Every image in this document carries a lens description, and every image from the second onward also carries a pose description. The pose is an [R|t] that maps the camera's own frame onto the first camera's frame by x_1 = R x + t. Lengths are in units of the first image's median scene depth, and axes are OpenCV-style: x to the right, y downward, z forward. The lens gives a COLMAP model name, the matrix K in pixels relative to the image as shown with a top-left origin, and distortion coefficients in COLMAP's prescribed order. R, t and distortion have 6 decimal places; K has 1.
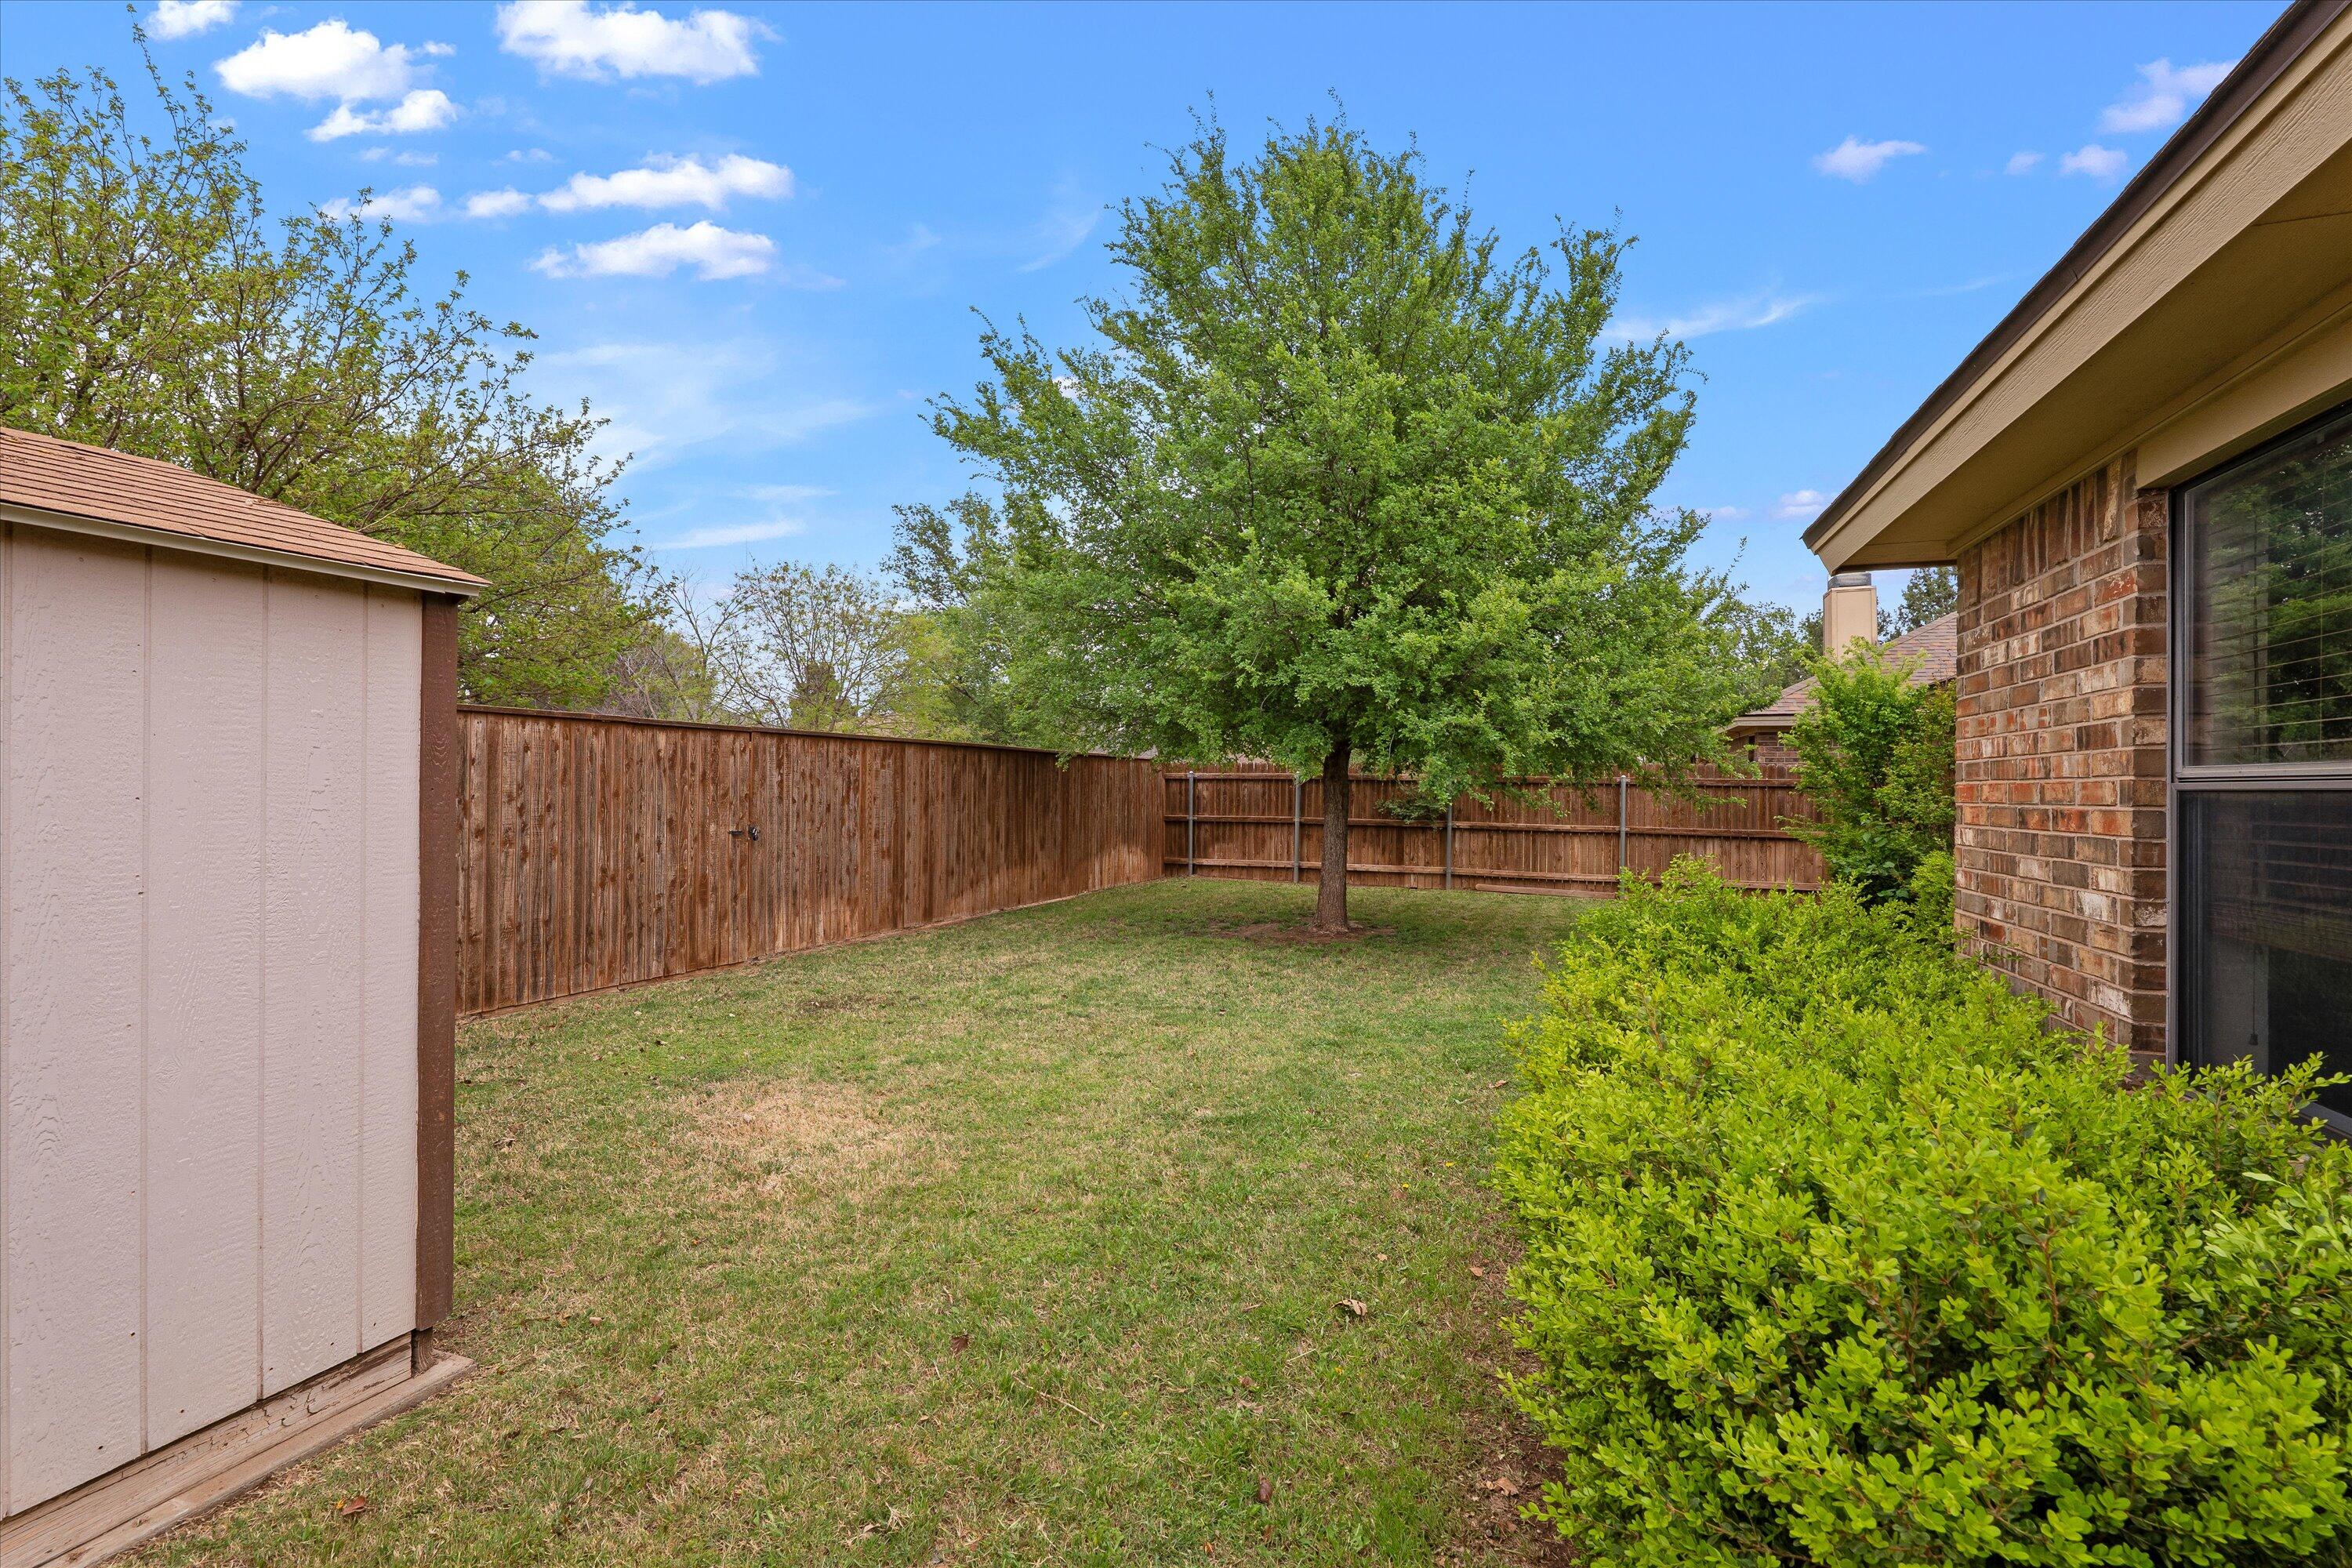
lens RADIAL K [[1104.5, 0, 1177.2], [0, 1104.5, 785.7], [0, 0, 1]] dist [0.003666, 0.001090]
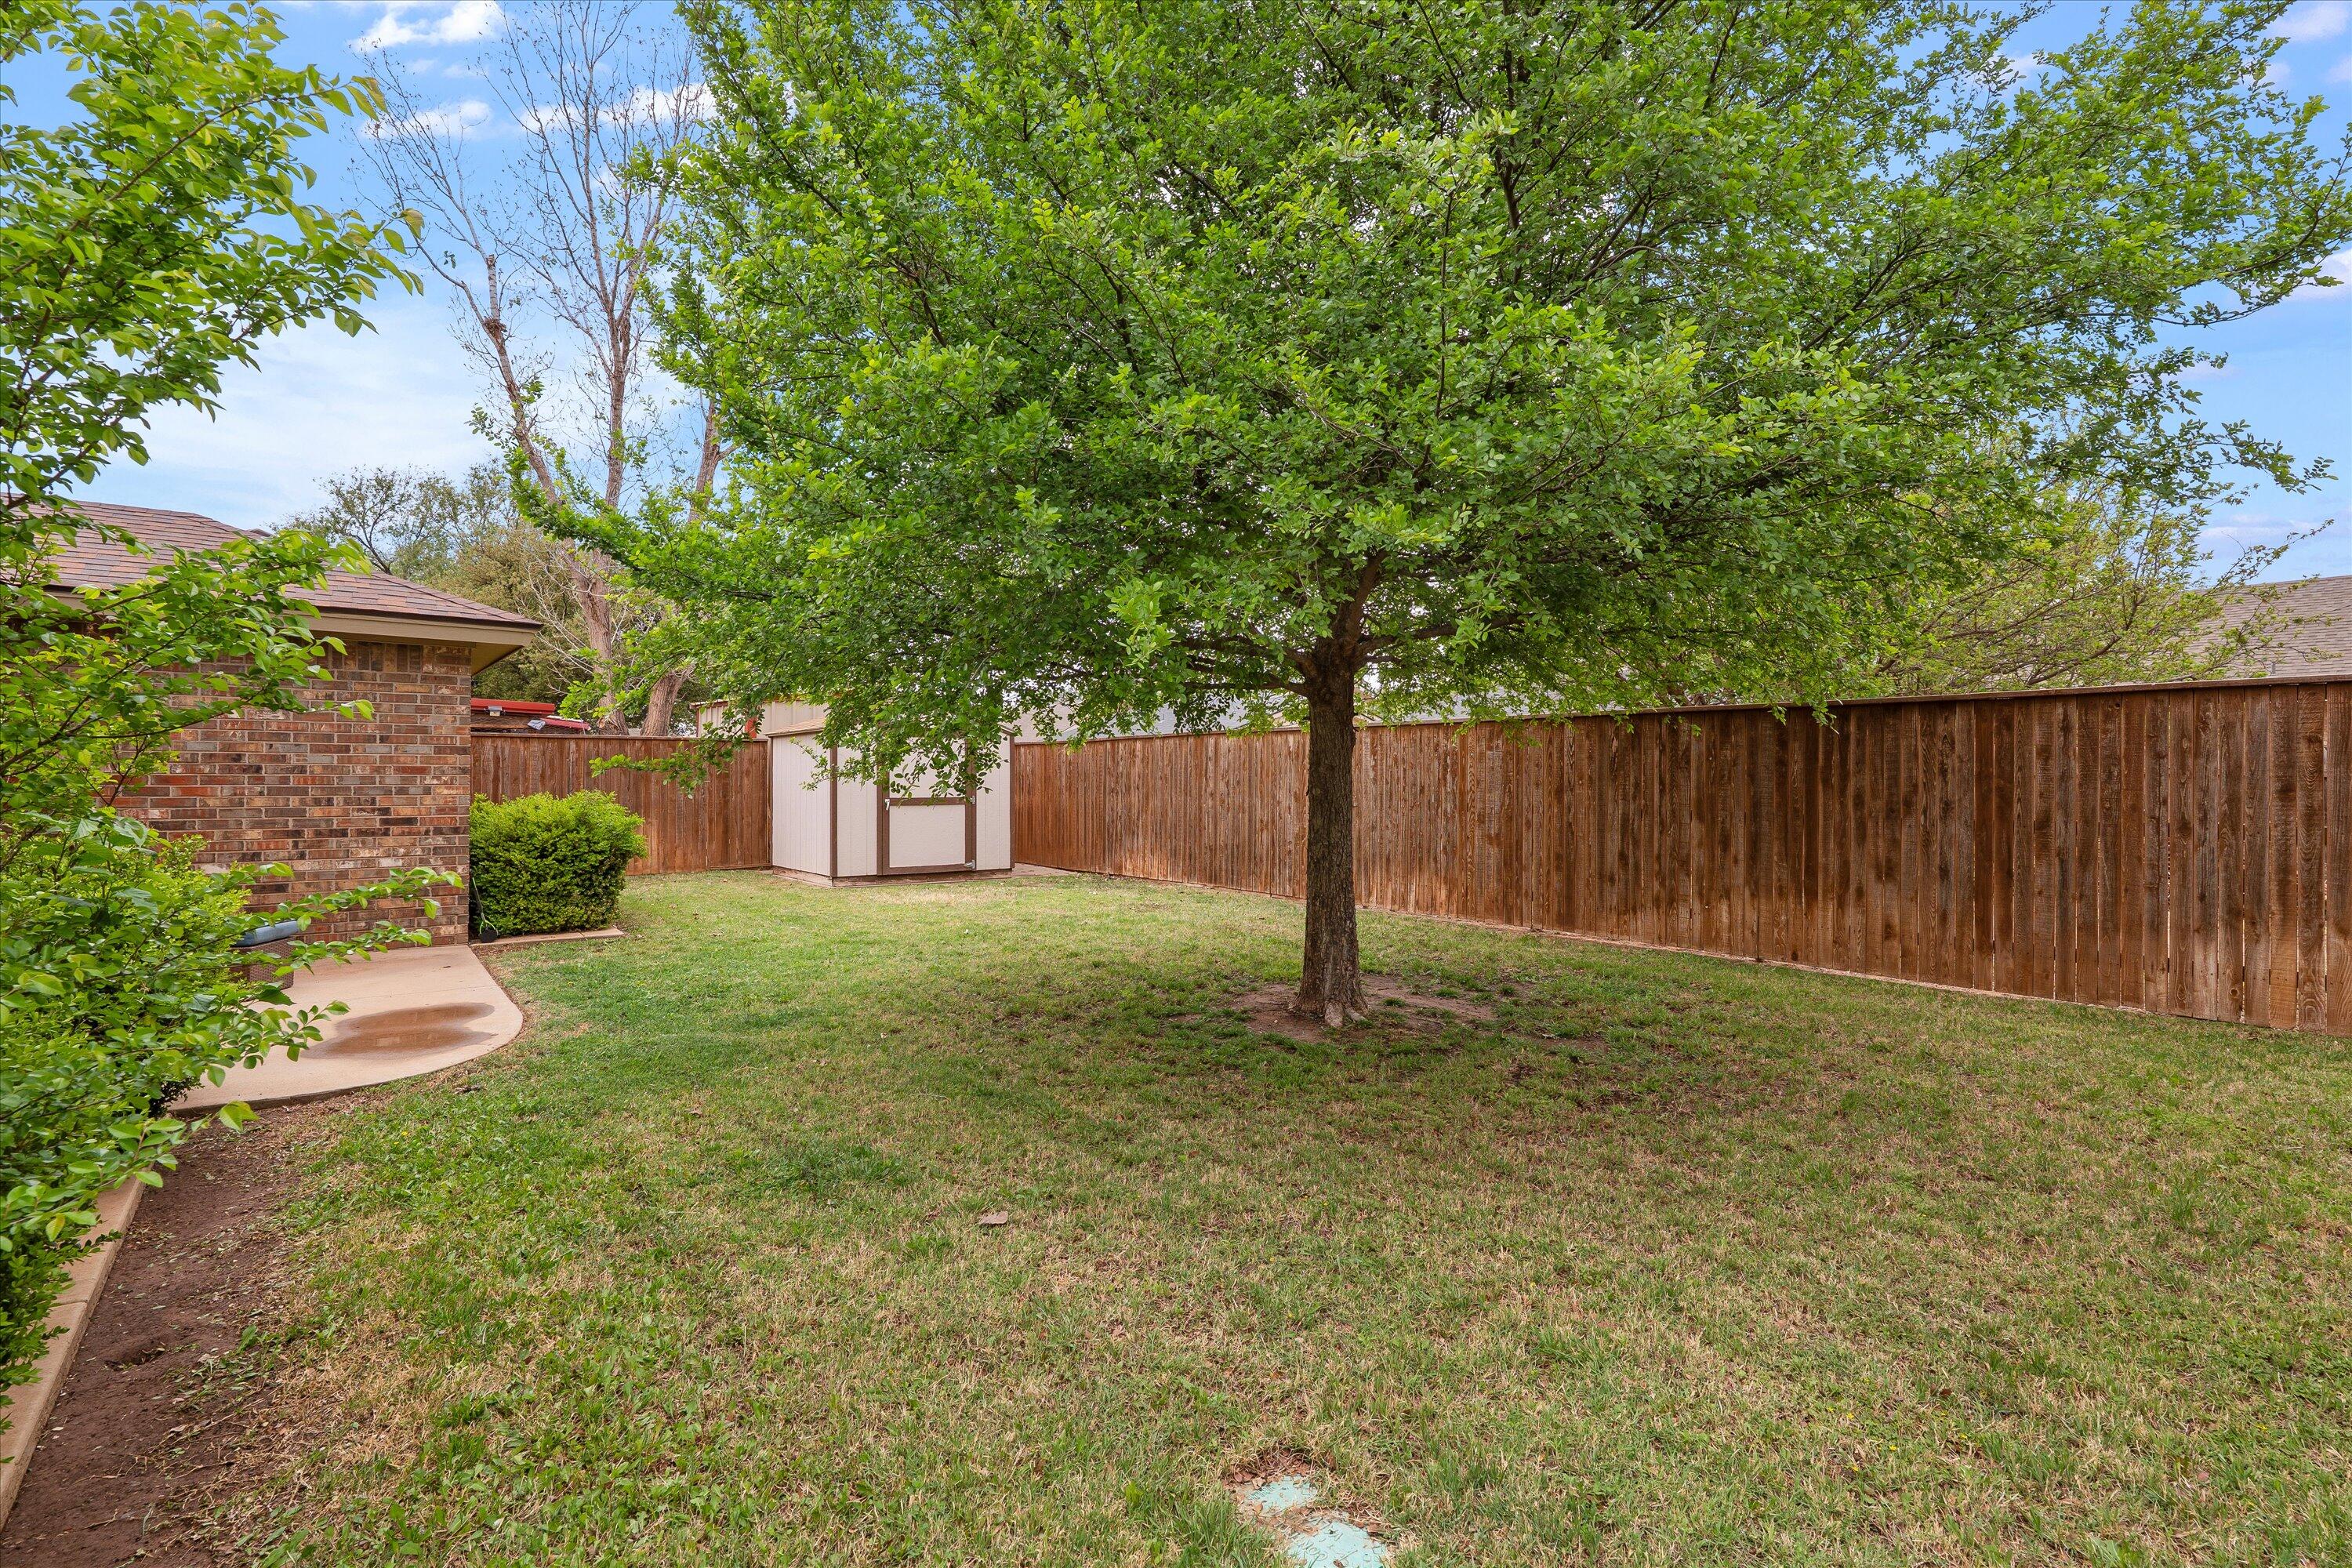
lens RADIAL K [[1104.5, 0, 1162.0], [0, 1104.5, 781.1], [0, 0, 1]] dist [0.003666, 0.001090]
pose [[-0.538424, -0.007979, -0.842636, 0.476829], [-0.009285, 0.999951, -0.003536, 0.011522], [0.842623, 0.005920, -0.538472, 0.878719]]
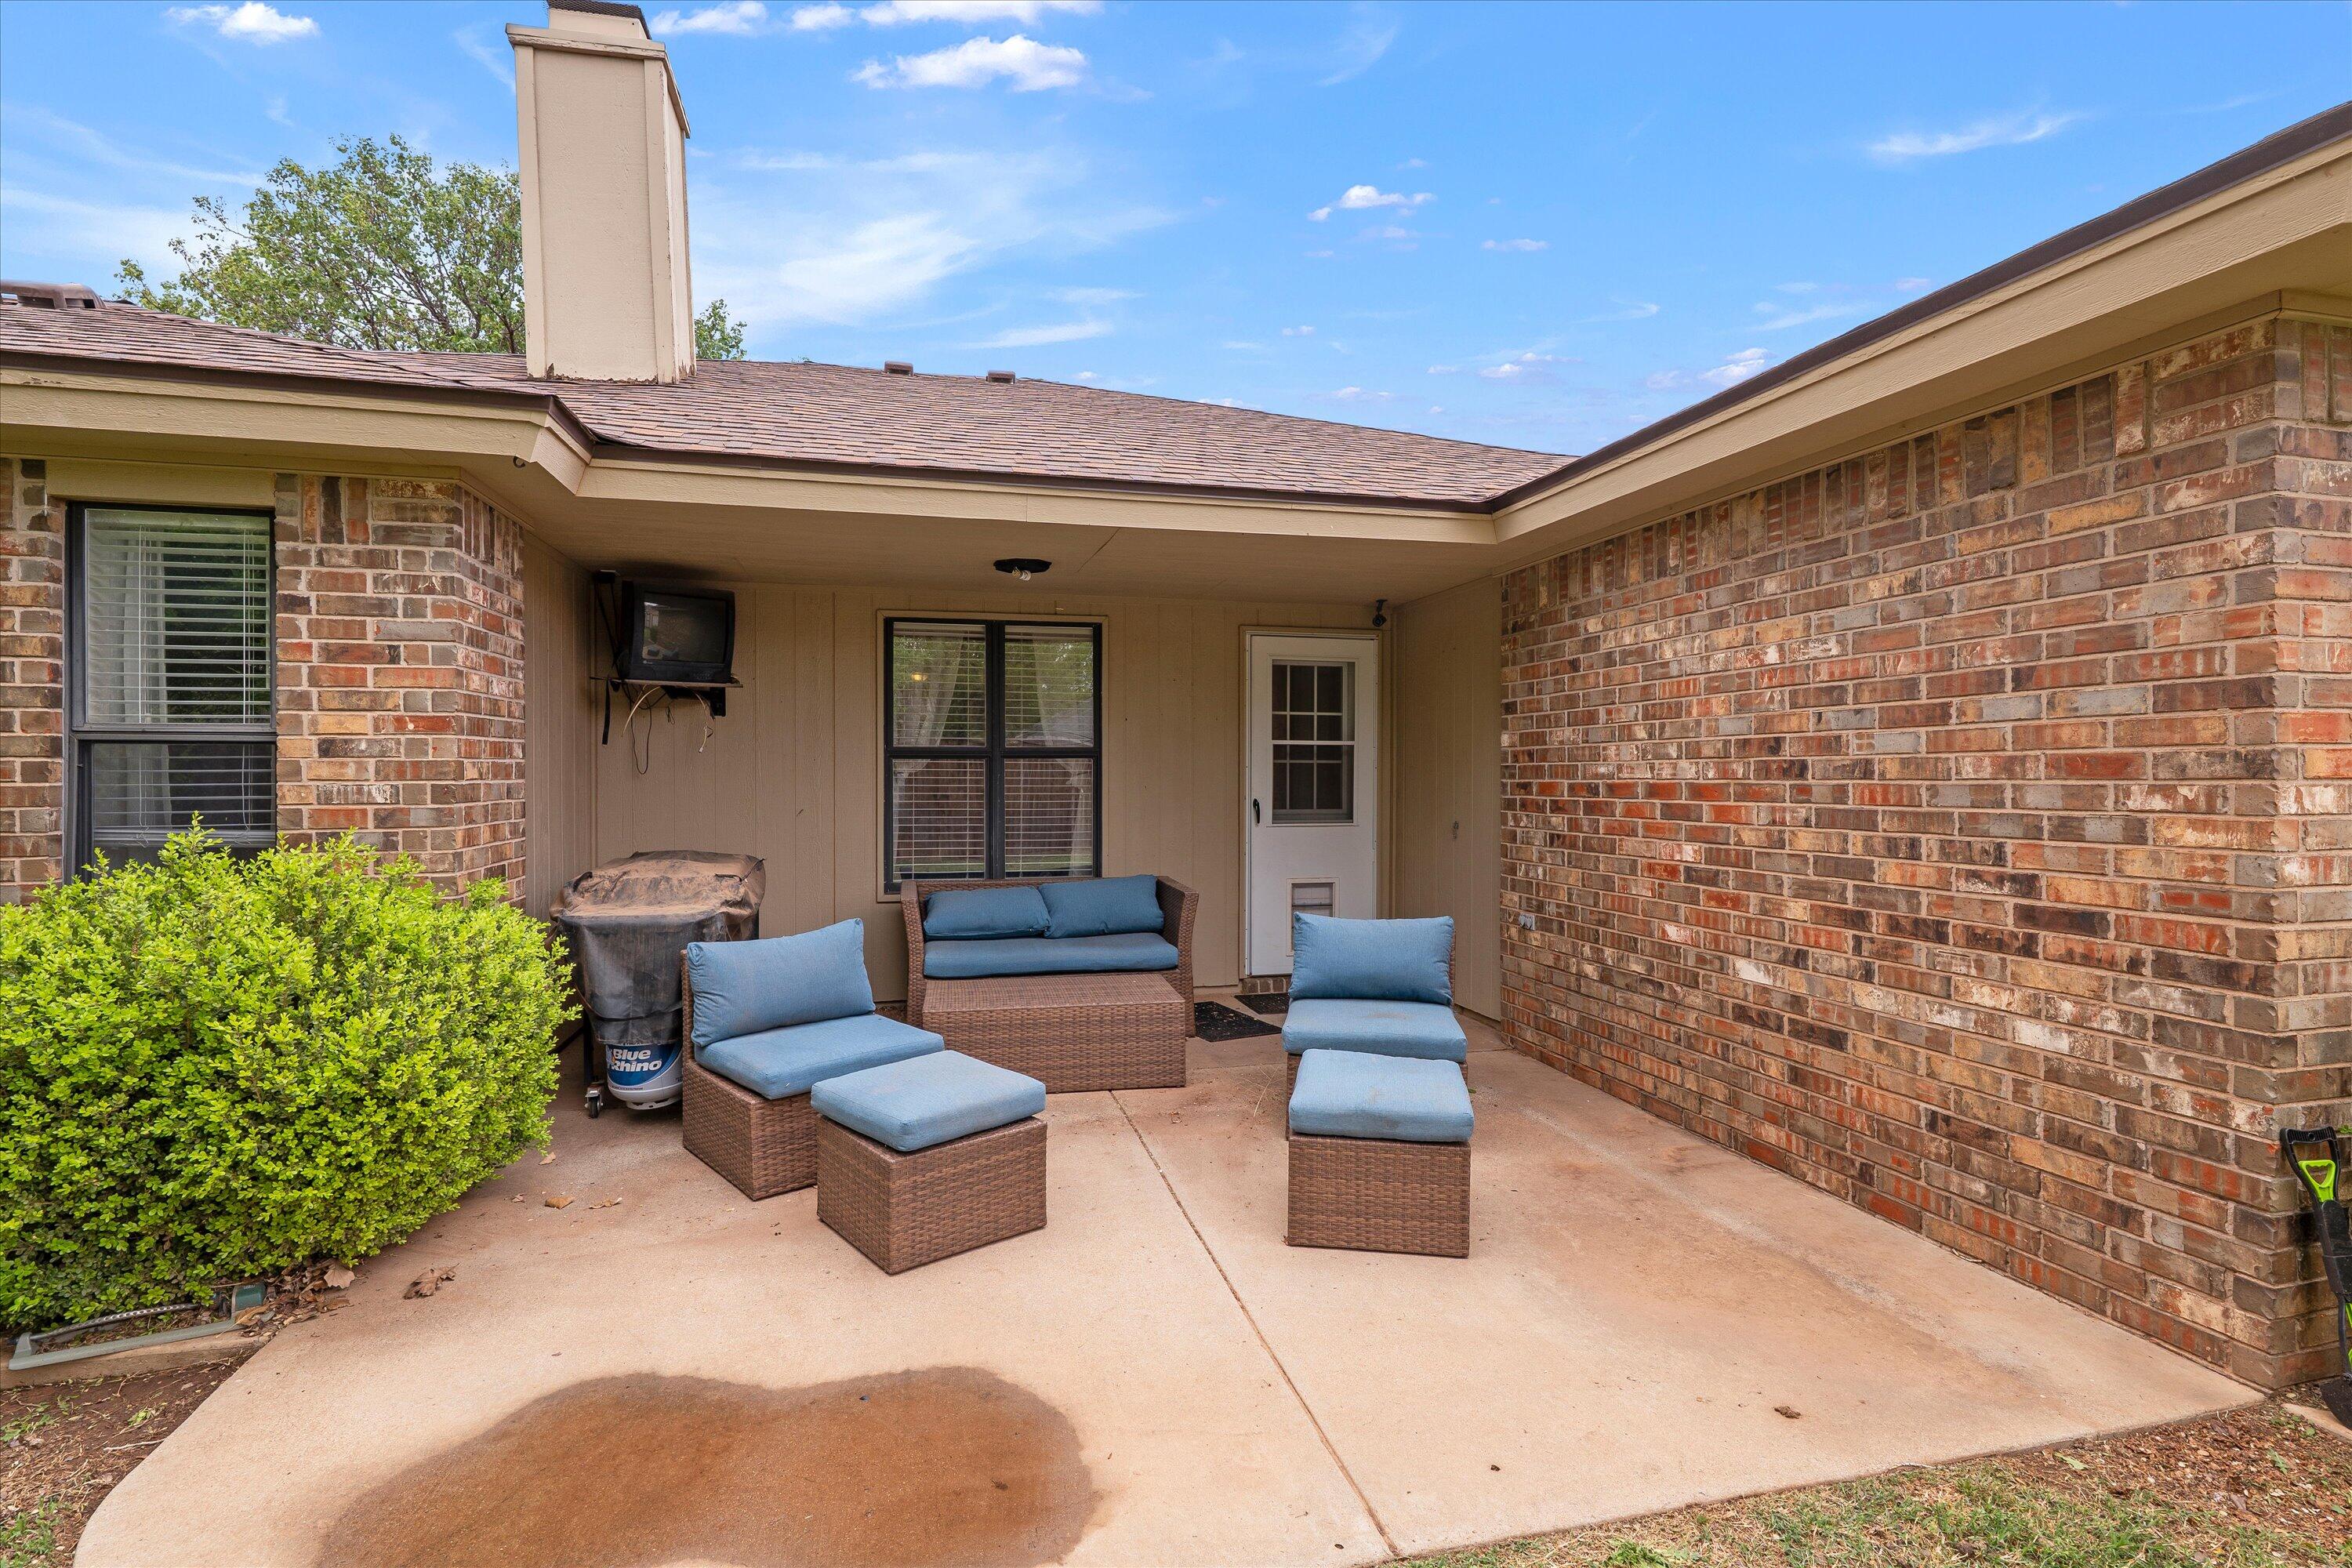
lens RADIAL K [[1092.5, 0, 1168.9], [0, 1092.5, 782.2], [0, 0, 1]] dist [0.002354, 0.000163]
pose [[-0.564599, -0.010103, 0.825304, 0.149304], [-0.004404, 0.999948, 0.009229, 0.009232], [-0.825354, 0.001576, -0.564614, 0.487210]]
